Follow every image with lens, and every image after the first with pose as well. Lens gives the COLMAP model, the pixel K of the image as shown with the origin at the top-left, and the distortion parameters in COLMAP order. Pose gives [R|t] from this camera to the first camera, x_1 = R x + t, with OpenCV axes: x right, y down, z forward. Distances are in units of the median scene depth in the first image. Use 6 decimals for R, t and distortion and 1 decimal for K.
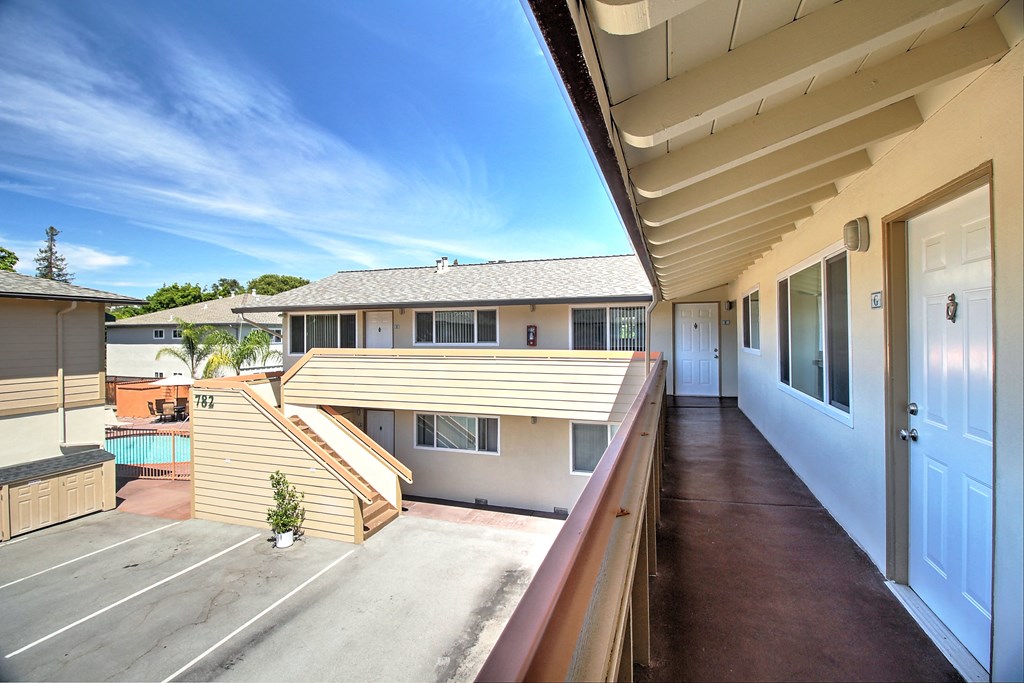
lens RADIAL K [[480.7, 0, 509.8], [0, 480.7, 332.7], [0, 0, 1]] dist [0.001581, -0.014247]
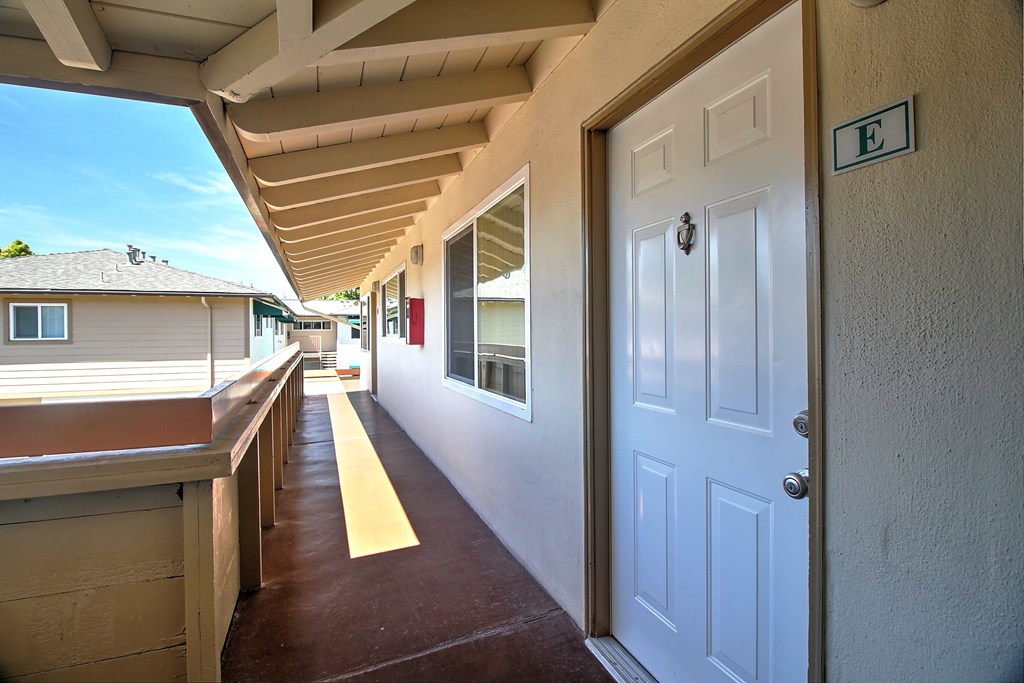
lens RADIAL K [[480.7, 0, 509.8], [0, 480.7, 332.7], [0, 0, 1]] dist [0.001581, -0.014247]
pose [[0.750701, 0.002615, 0.660637, 0.246434], [-0.001178, 0.999996, -0.002620, 0.077565], [-0.660641, 0.001189, 0.750701, 0.554479]]
